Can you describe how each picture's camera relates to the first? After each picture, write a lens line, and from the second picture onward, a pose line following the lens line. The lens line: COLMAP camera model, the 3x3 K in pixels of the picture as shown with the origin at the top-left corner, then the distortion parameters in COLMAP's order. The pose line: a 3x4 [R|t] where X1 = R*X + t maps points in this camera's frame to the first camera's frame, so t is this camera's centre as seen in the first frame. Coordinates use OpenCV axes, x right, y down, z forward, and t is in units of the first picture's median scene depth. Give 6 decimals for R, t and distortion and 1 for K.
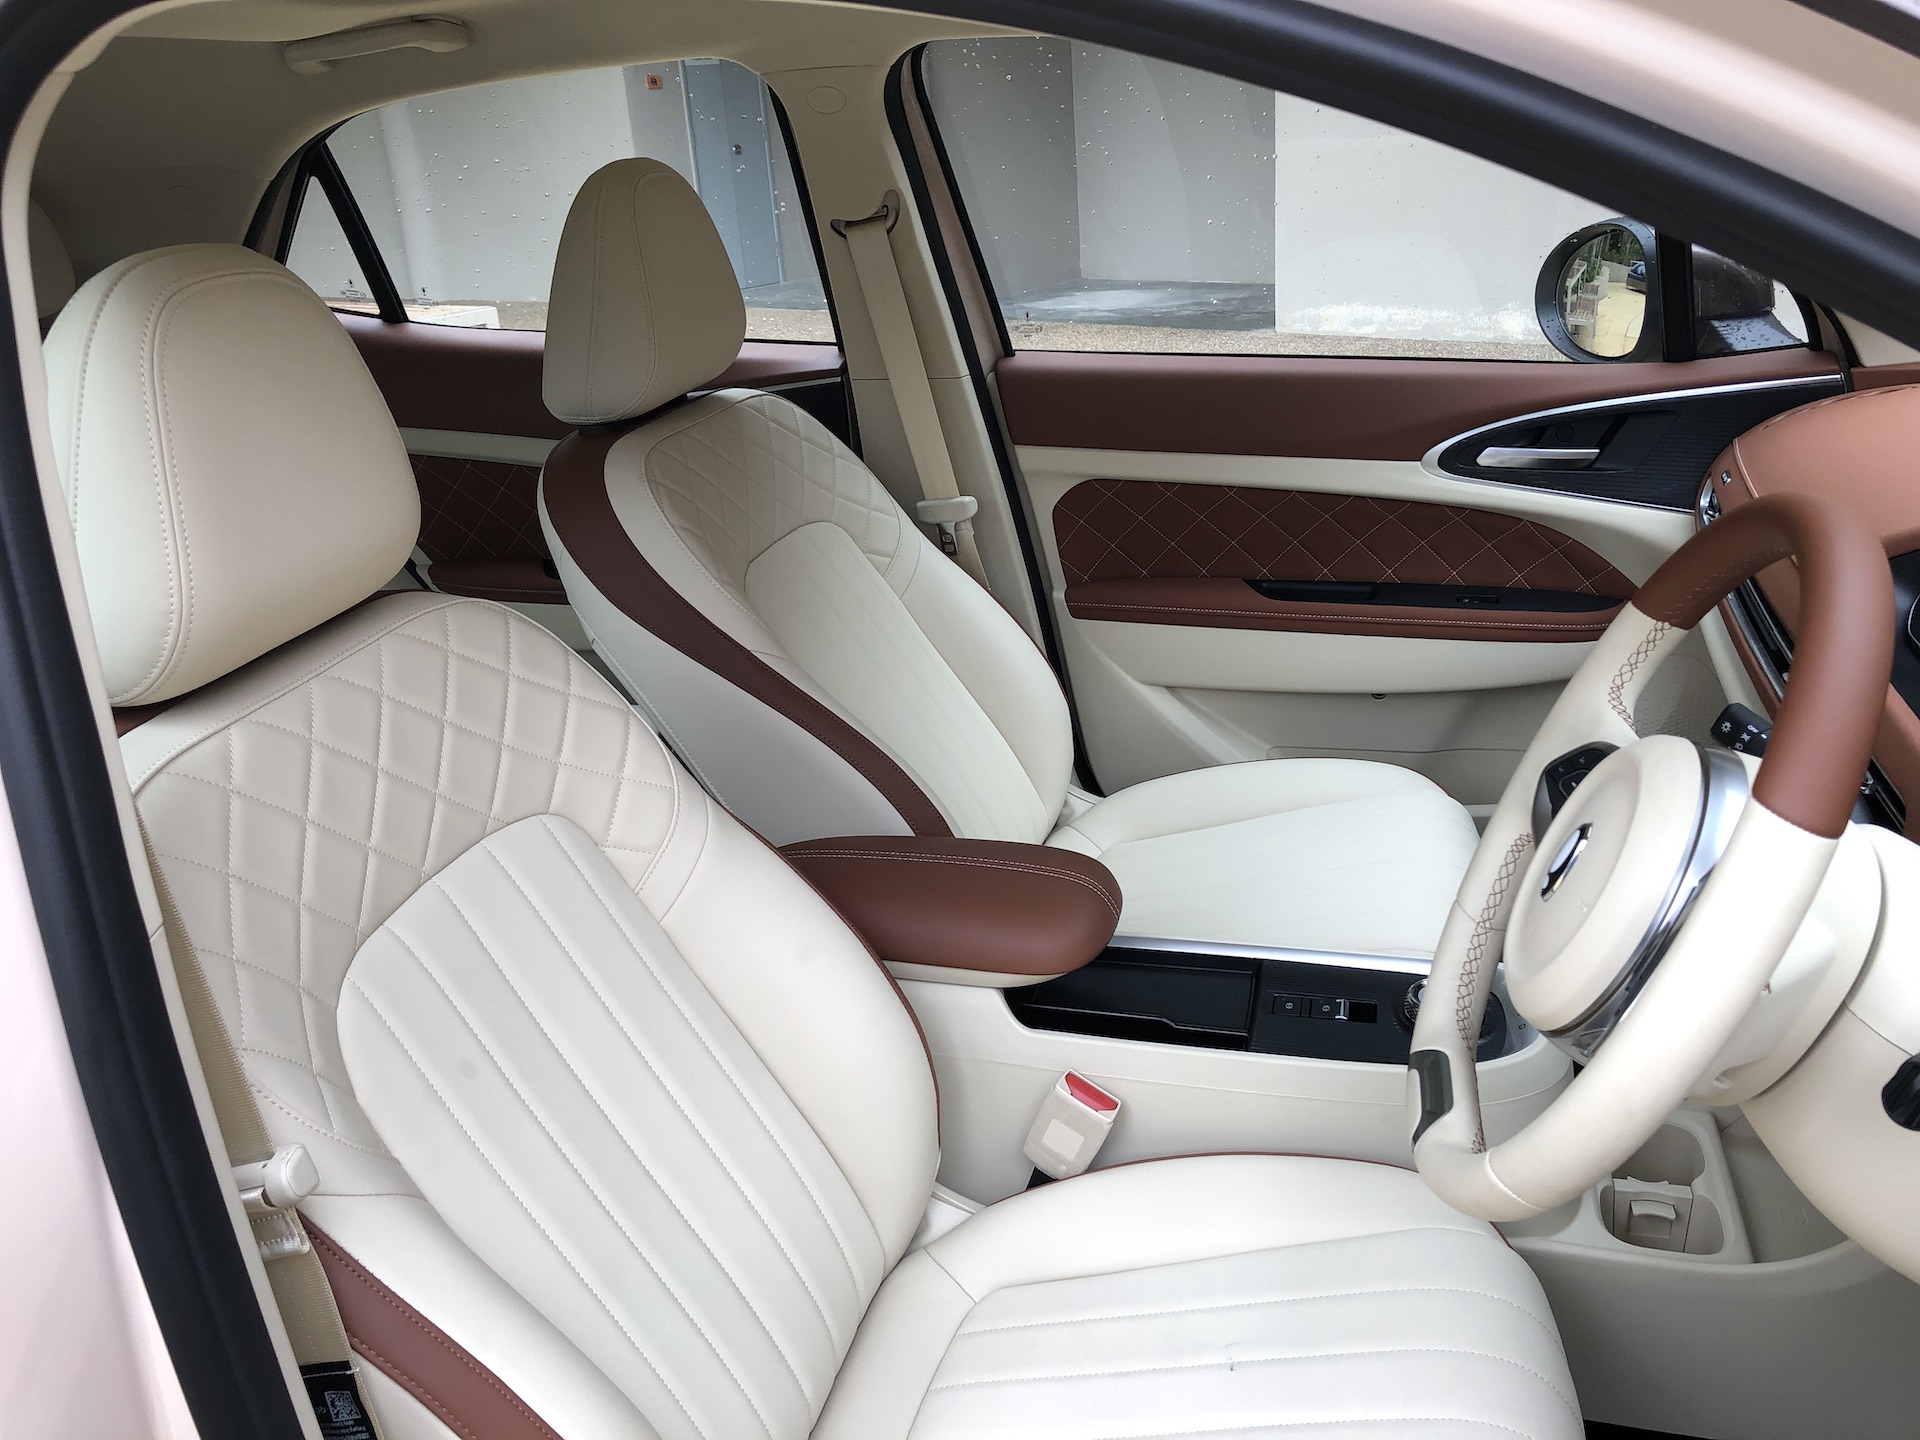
lens RADIAL K [[1586.4, 0, 953.2], [0, 1586.4, 716.2], [0, 0, 1]] dist [0.029229, -0.018496]
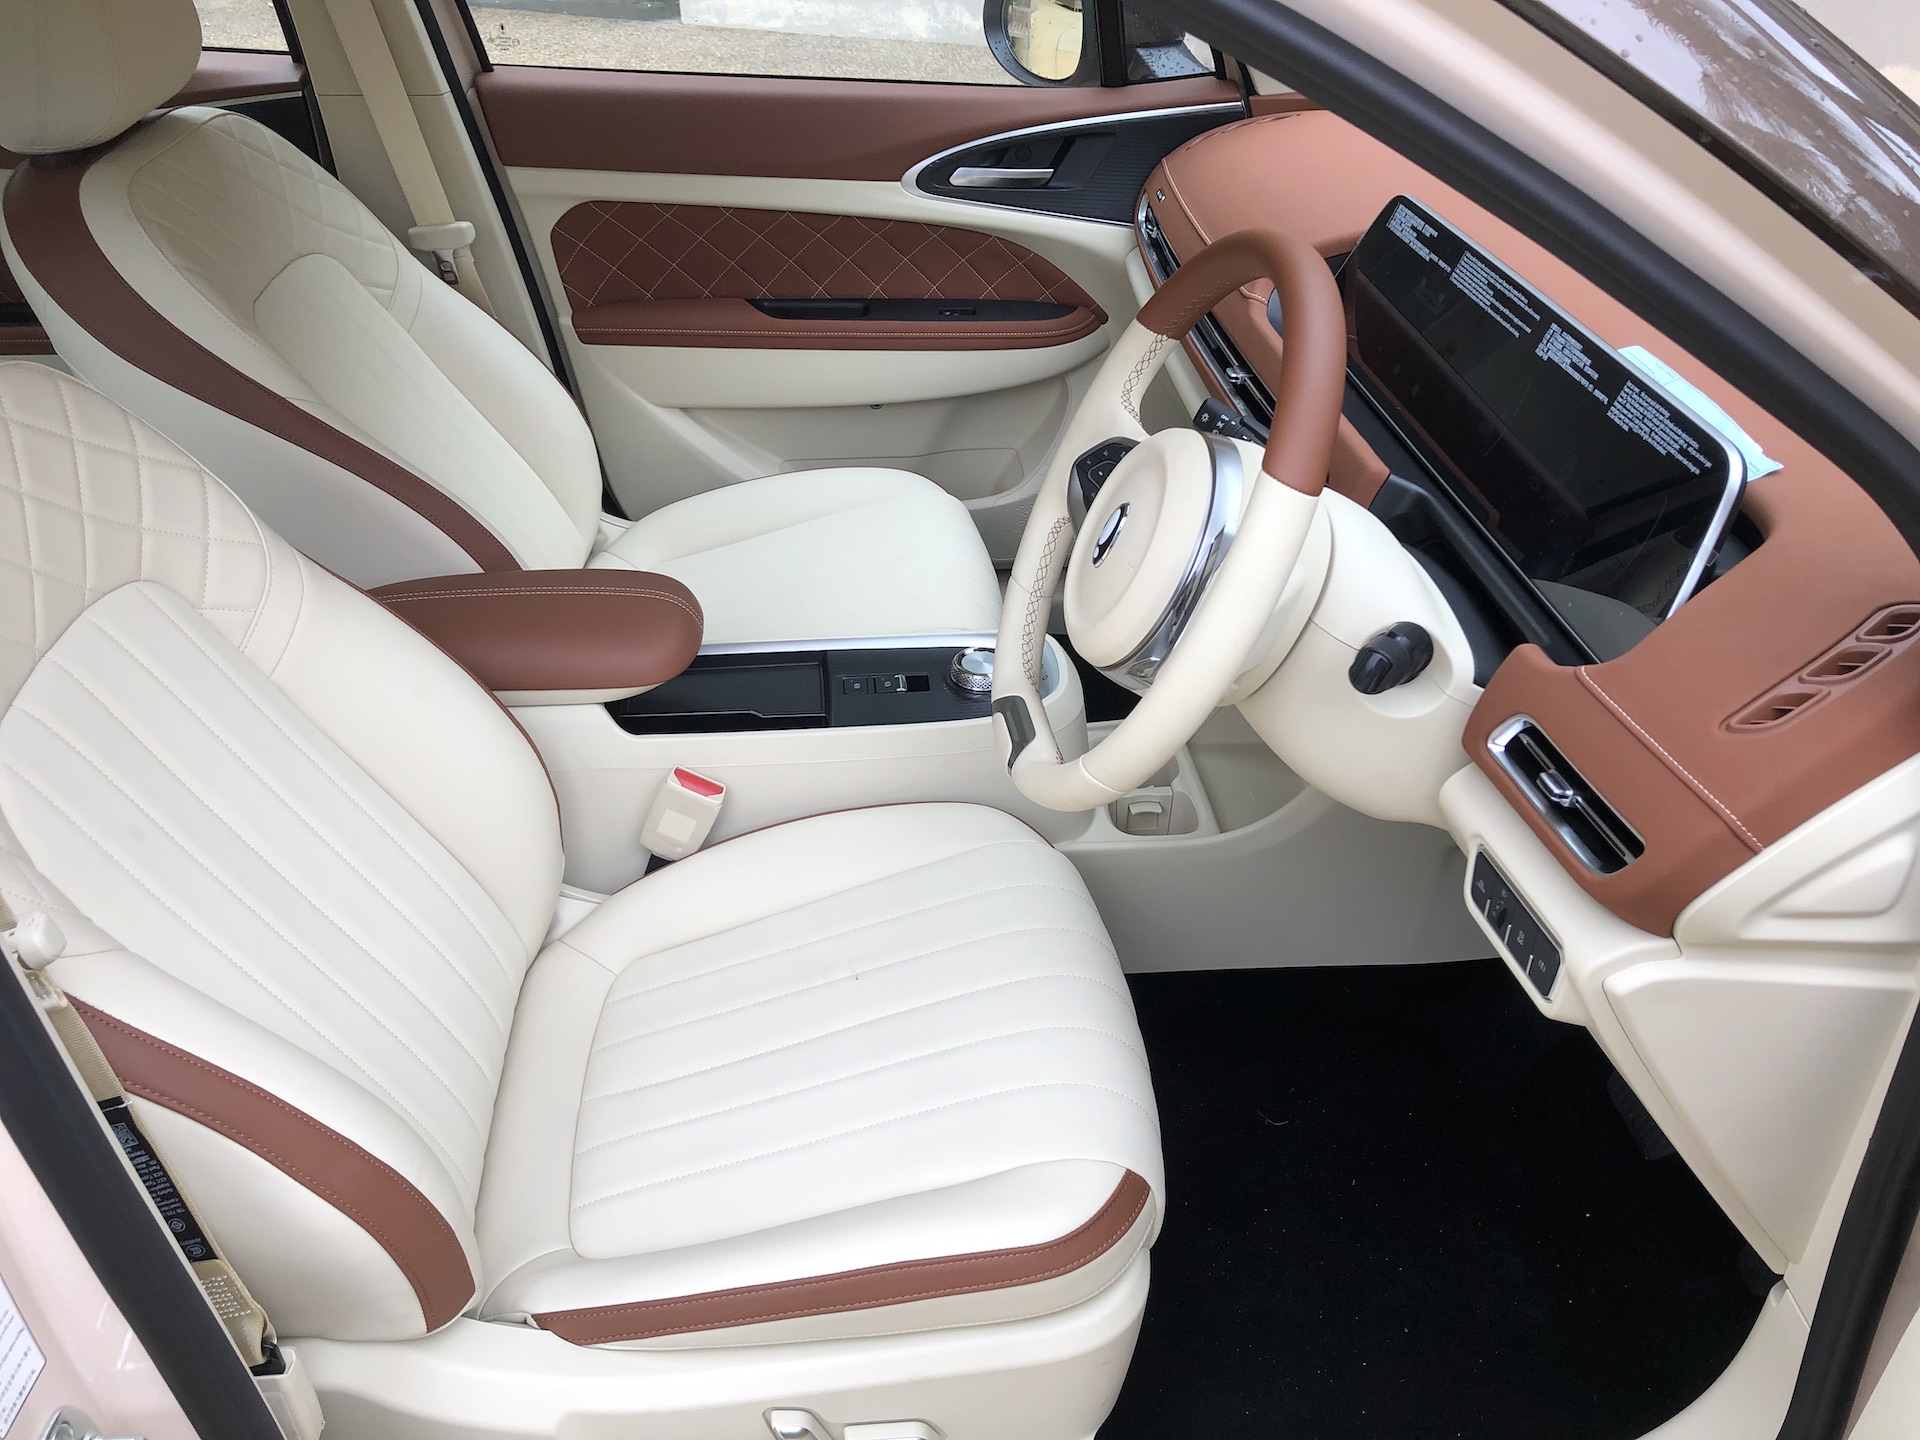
lens RADIAL K [[1586.4, 0, 972.2], [0, 1586.4, 727.3], [0, 0, 1]] dist [0.029229, -0.018496]
pose [[0.931949, -0.129202, 0.338789, -0.090968], [0.064540, 0.978549, 0.195645, -0.007638], [-0.356799, -0.160466, 0.920296, -0.083738]]
